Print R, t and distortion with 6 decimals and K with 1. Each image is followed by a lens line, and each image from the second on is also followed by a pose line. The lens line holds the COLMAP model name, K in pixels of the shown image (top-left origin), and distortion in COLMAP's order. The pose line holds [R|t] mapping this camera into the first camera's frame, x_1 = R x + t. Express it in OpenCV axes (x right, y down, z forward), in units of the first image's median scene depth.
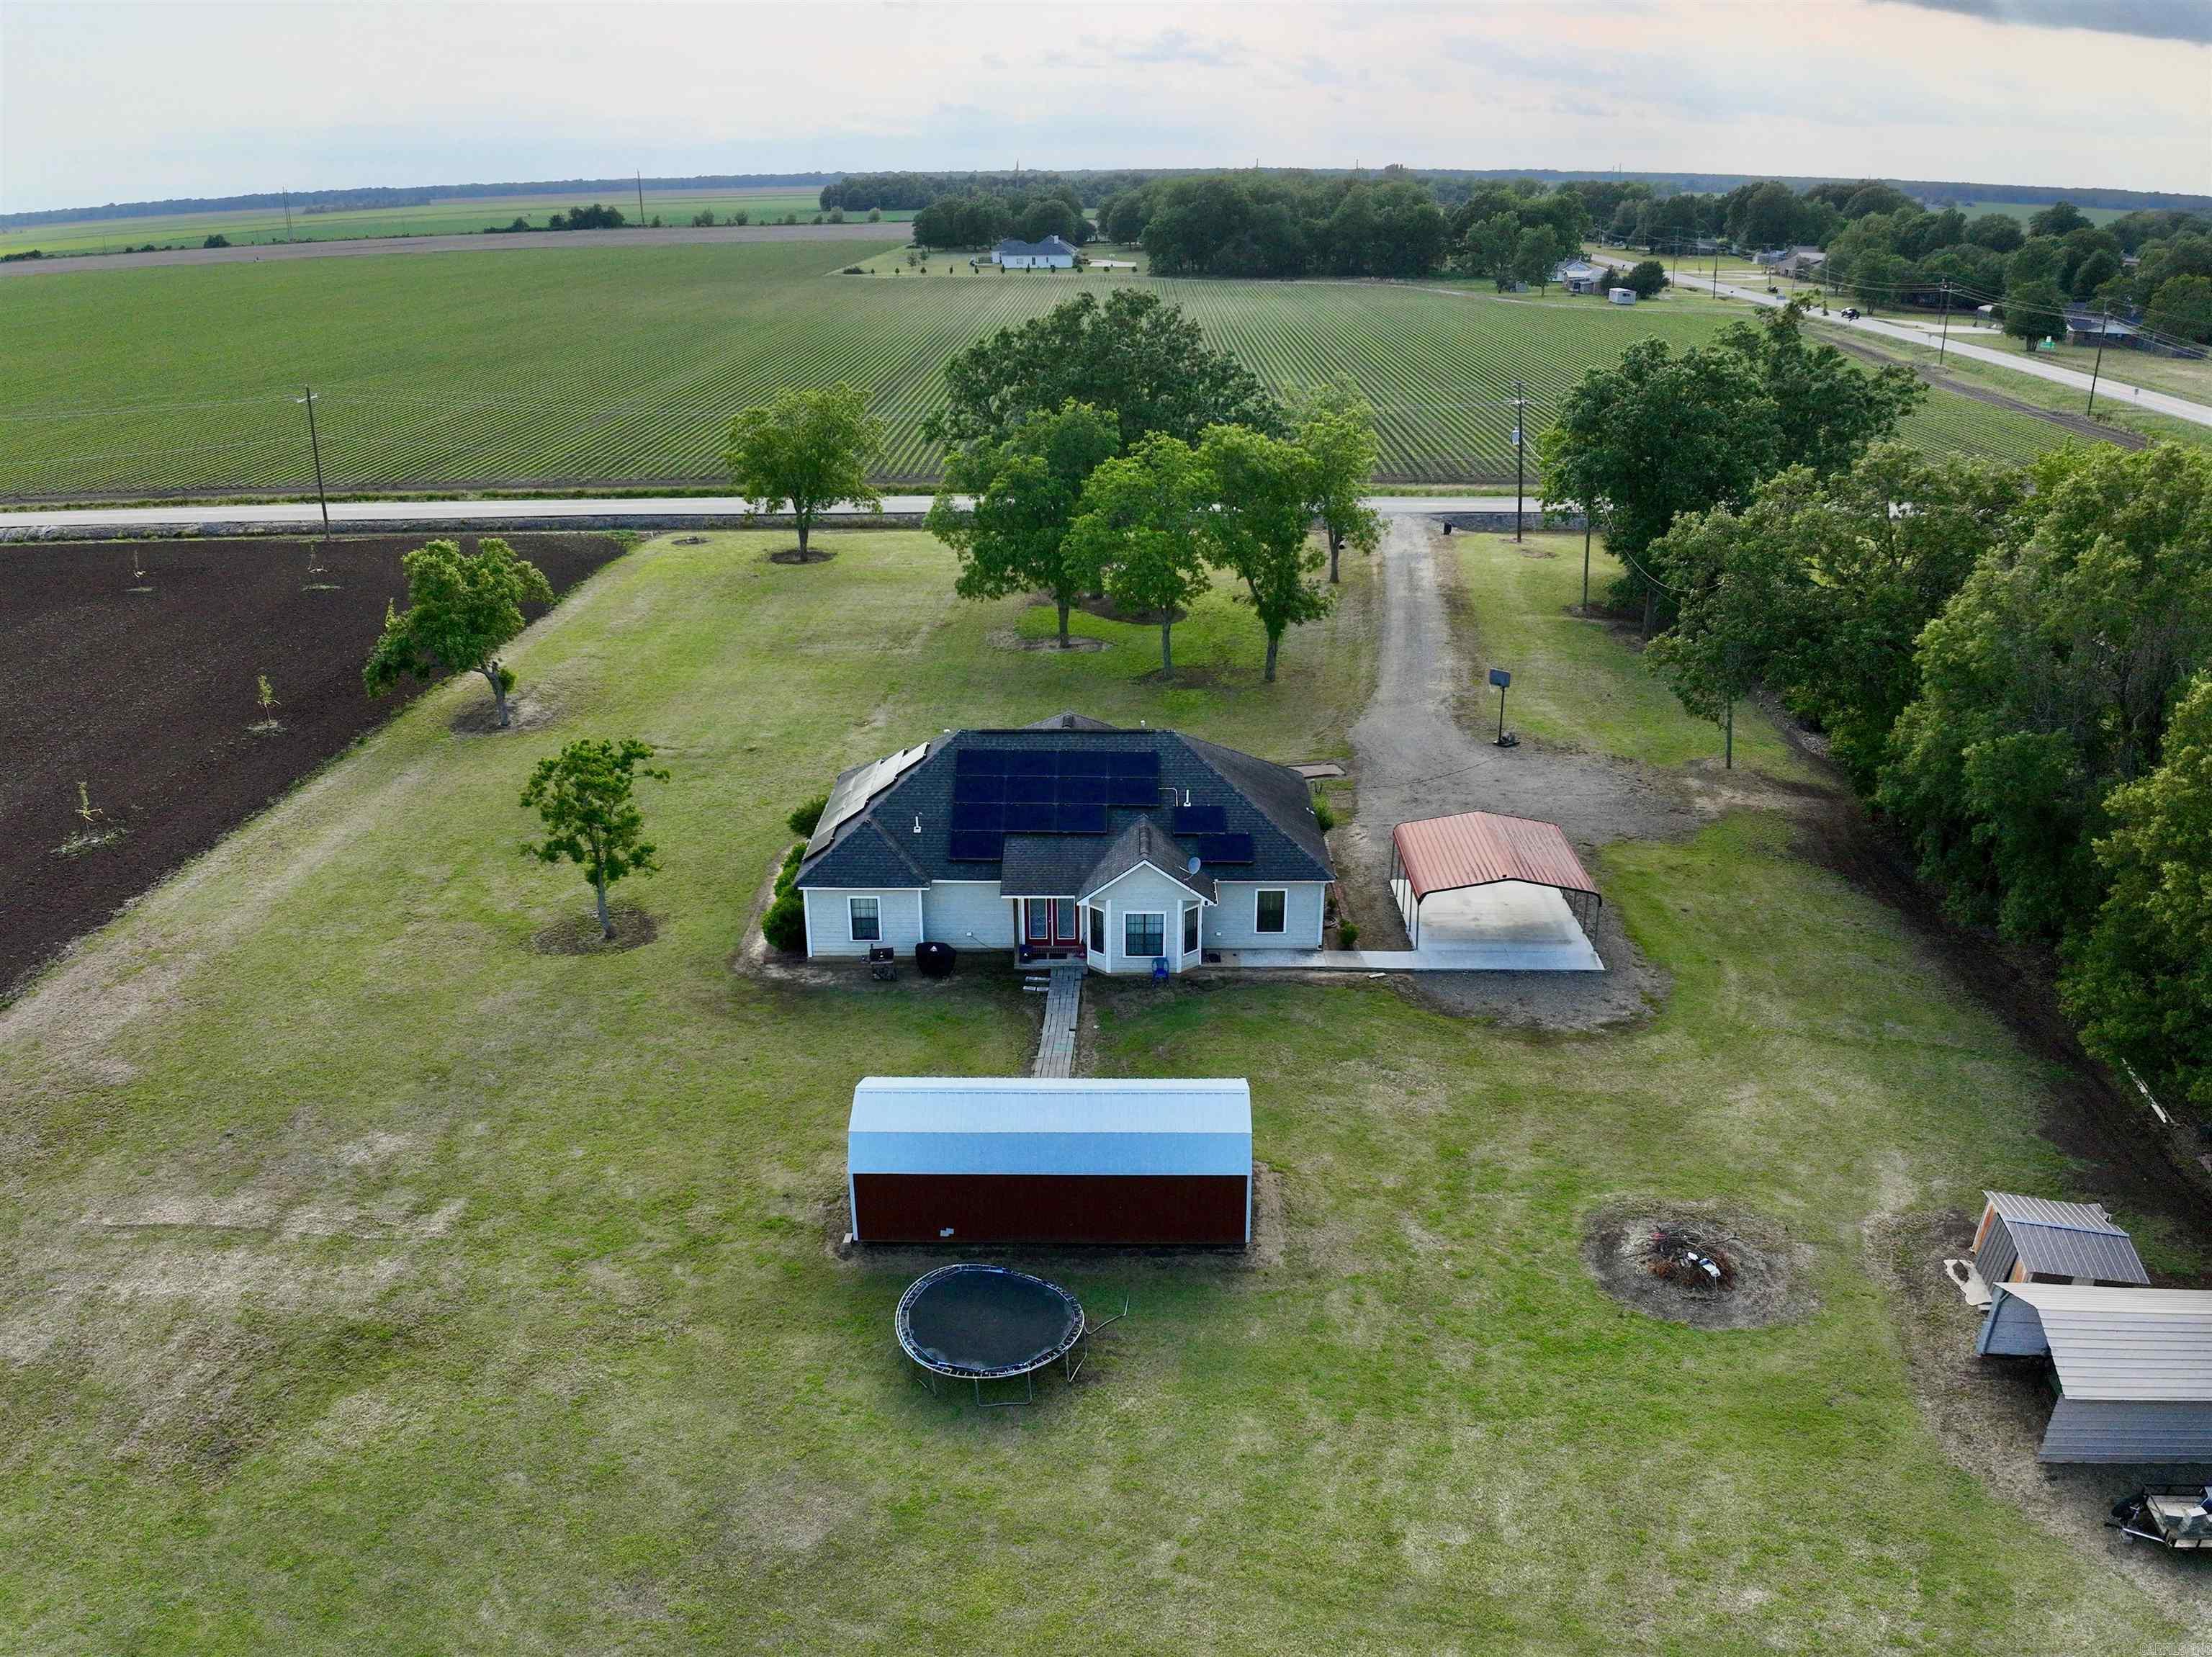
lens RADIAL K [[1726.4, 0, 1094.7], [0, 1726.4, 836.9], [0, 0, 1]] dist [-0.096361, -0.031016]
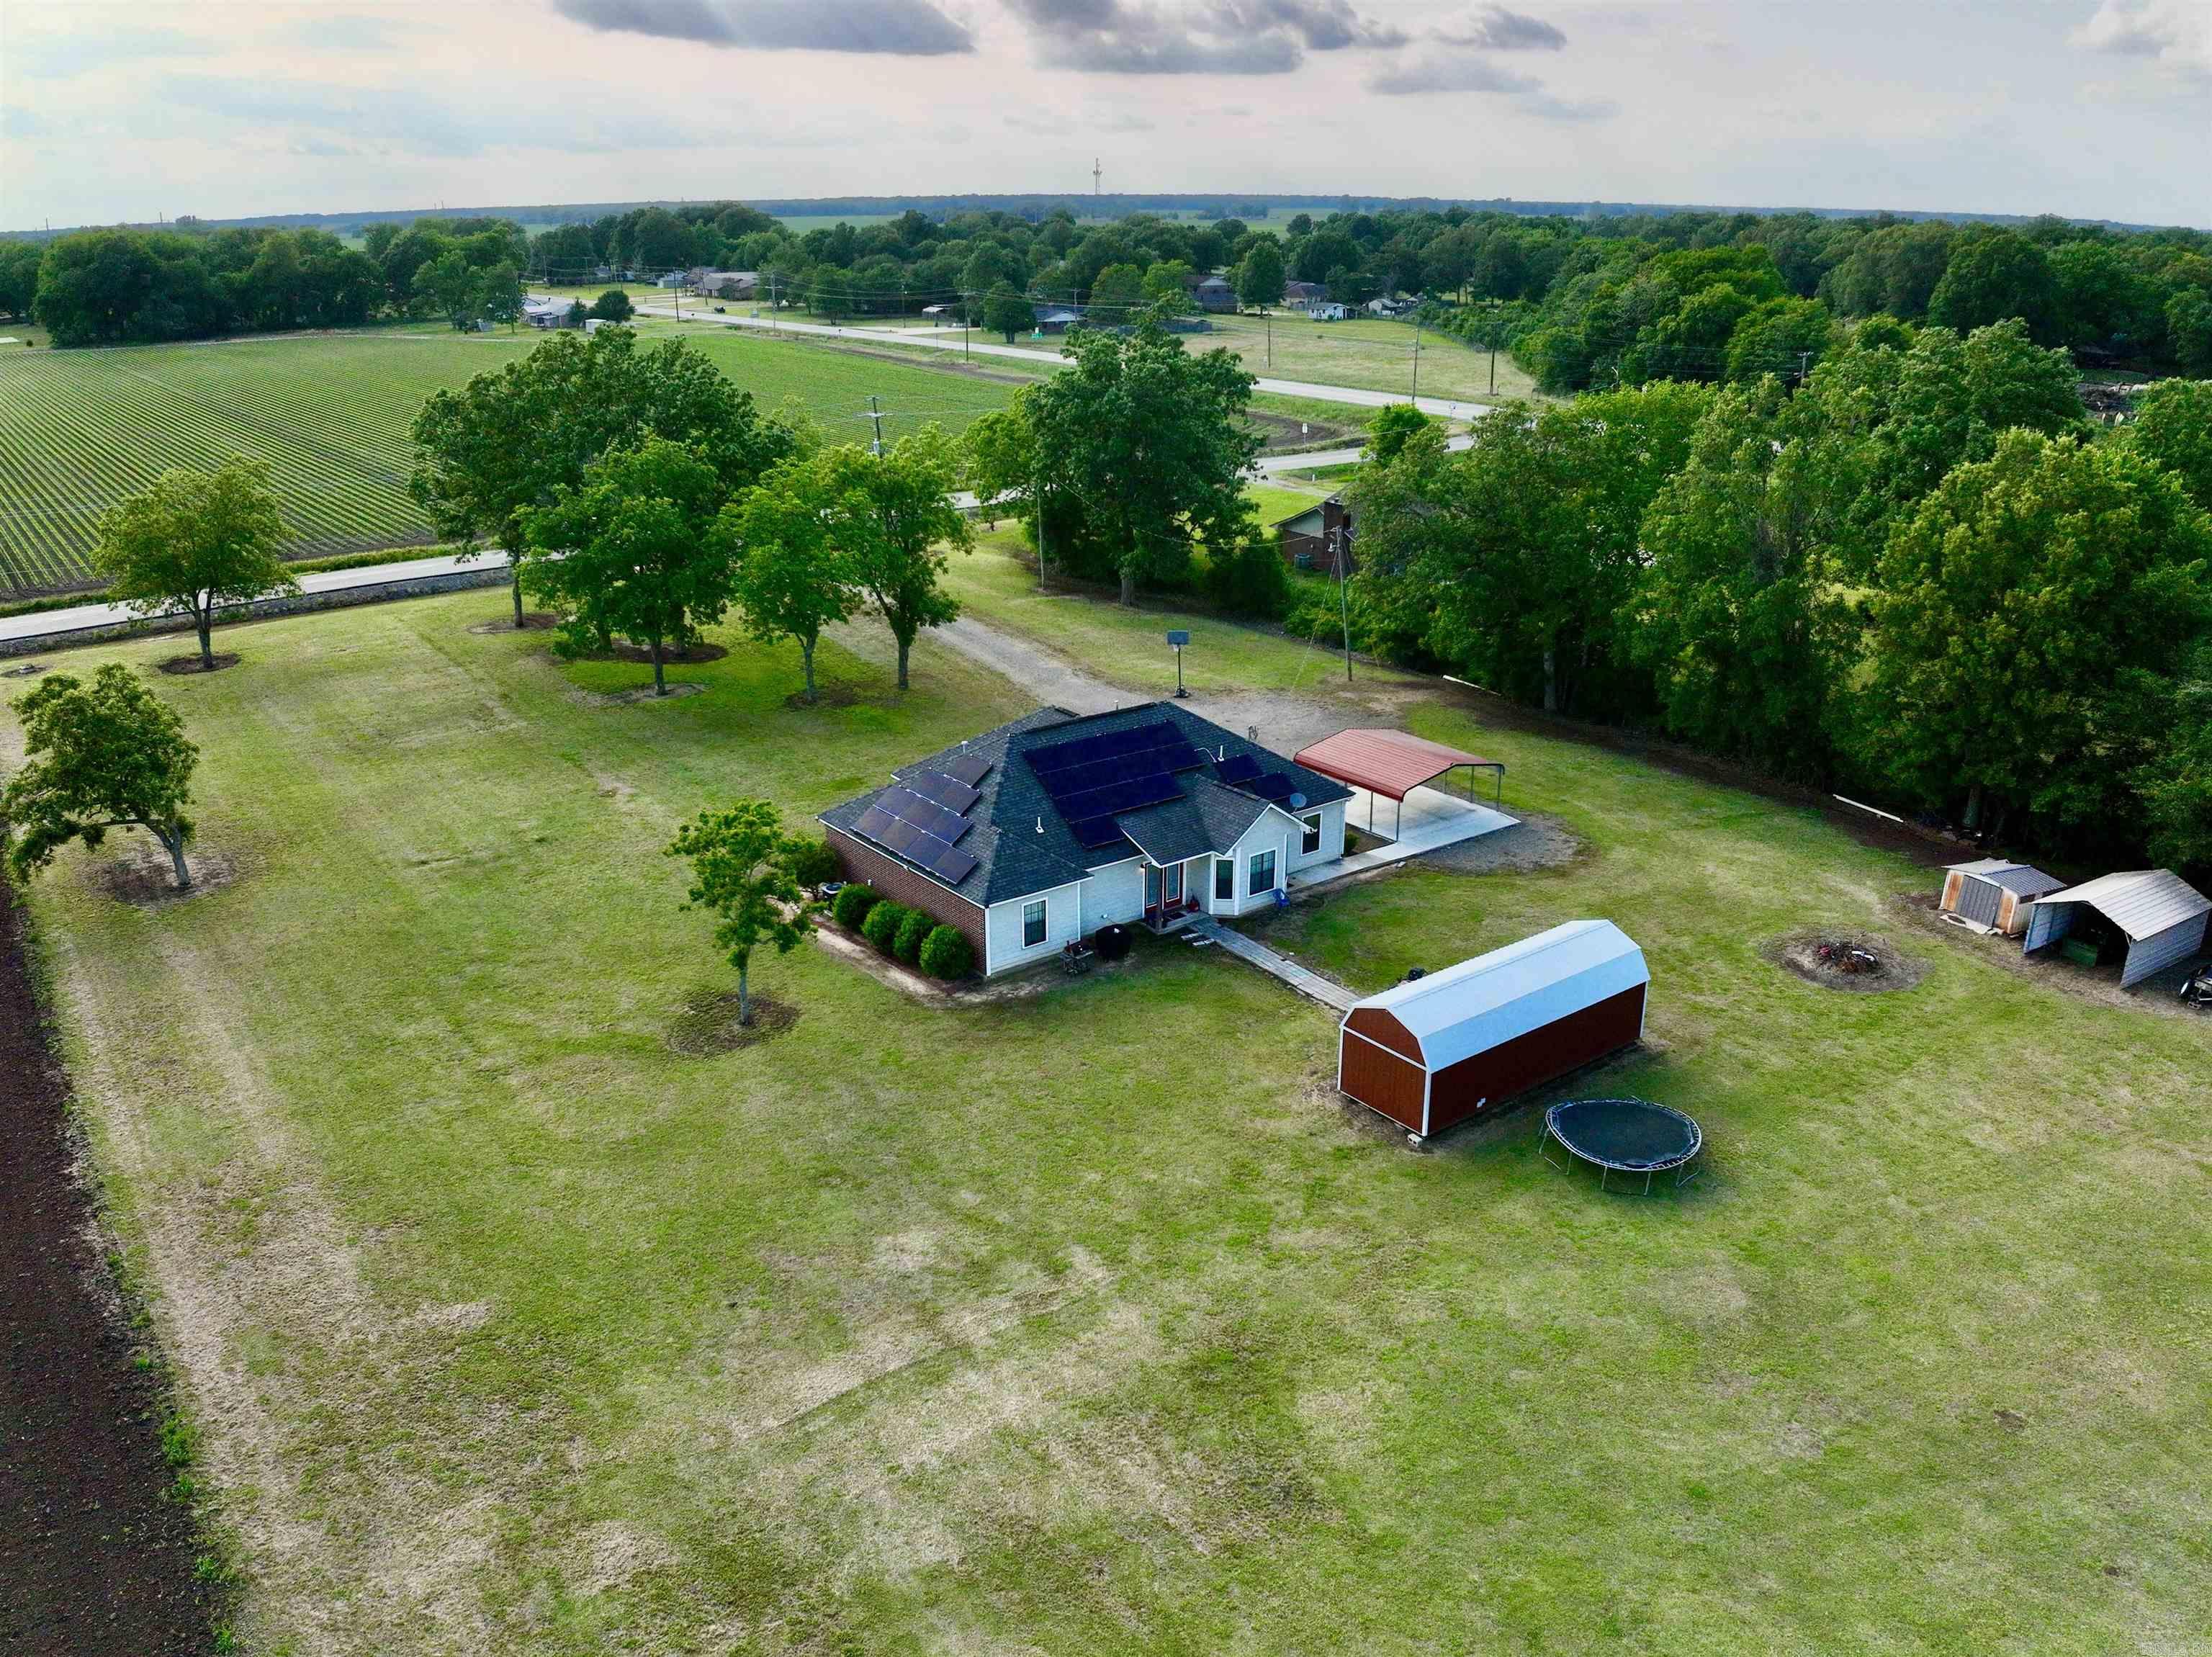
lens RADIAL K [[1754.0, 0, 1106.0], [0, 1754.0, 828.5], [0, 0, 1]] dist [-0.102948, -0.012960]
pose [[0.782076, -0.207129, 0.587754, -0.682344], [0.223557, 0.973622, 0.045643, -0.043844], [-0.581704, 0.095700, 0.807751, 0.131305]]
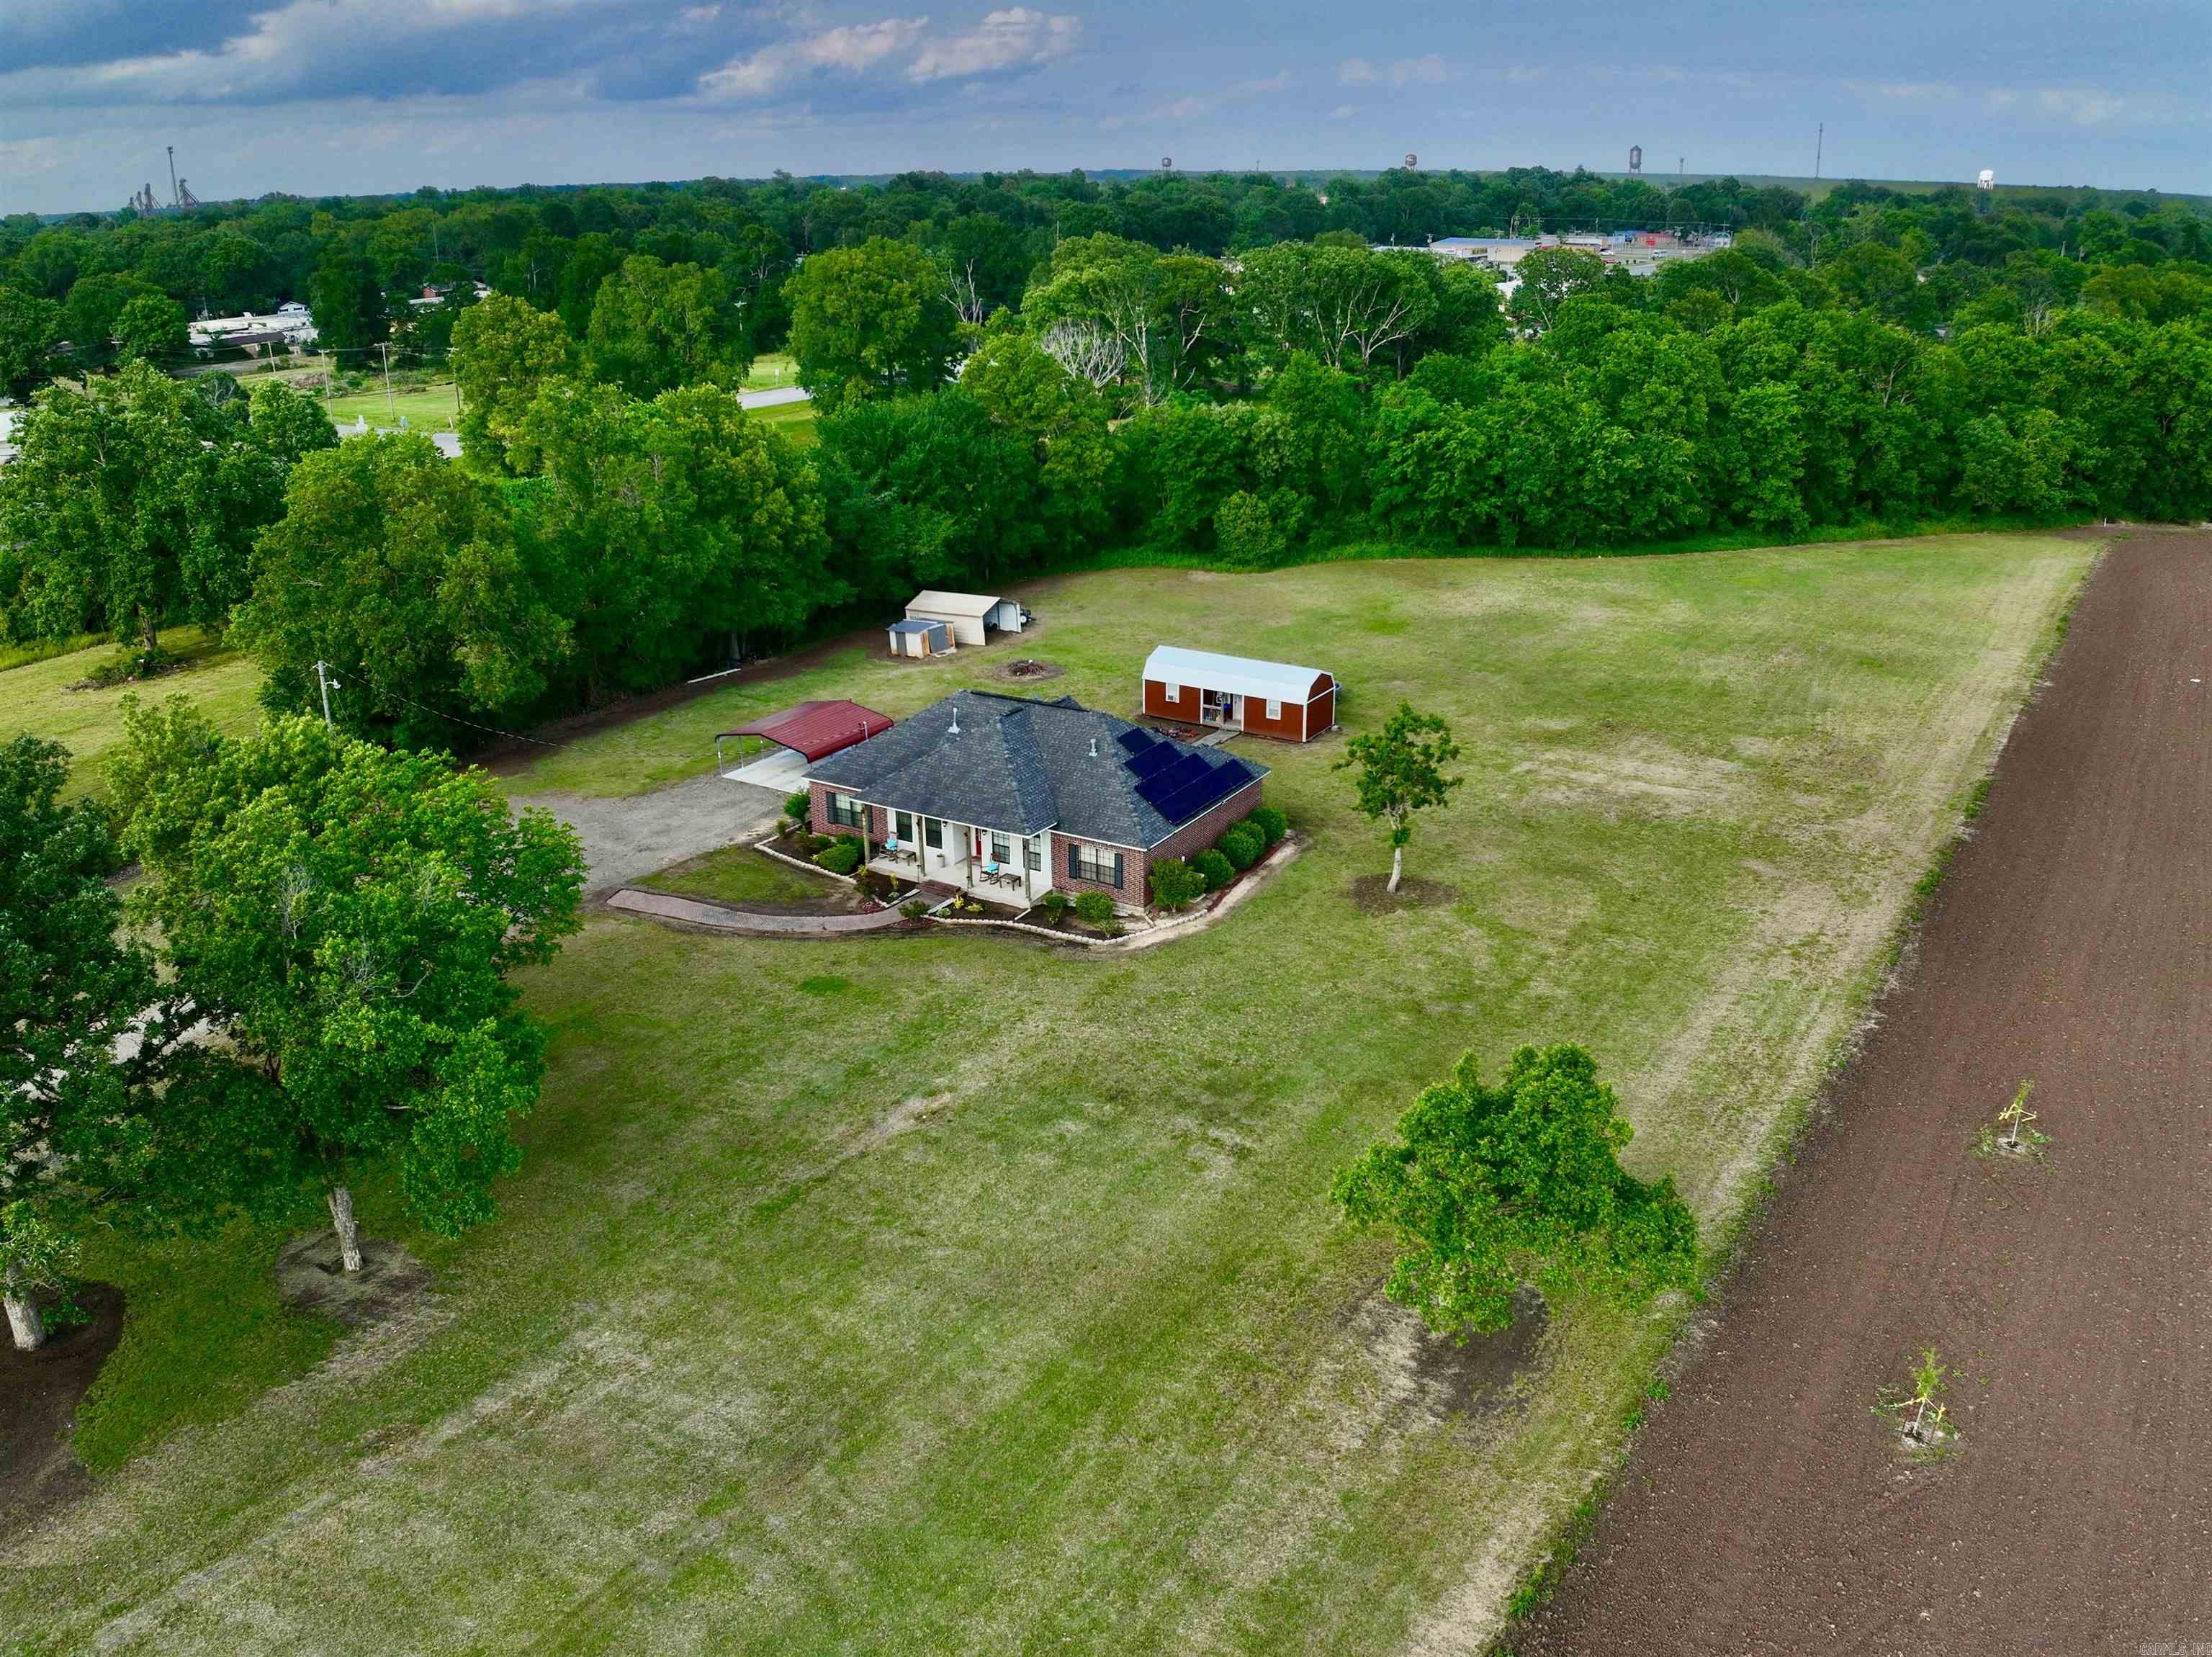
lens RADIAL K [[1754.0, 0, 1106.0], [0, 1754.0, 828.5], [0, 0, 1]] dist [-0.102948, -0.012960]
pose [[-0.859300, -0.165390, 0.483994, -0.716565], [0.204592, 0.756127, 0.621623, -0.795544], [-0.468771, 0.633181, -0.615902, 1.877431]]
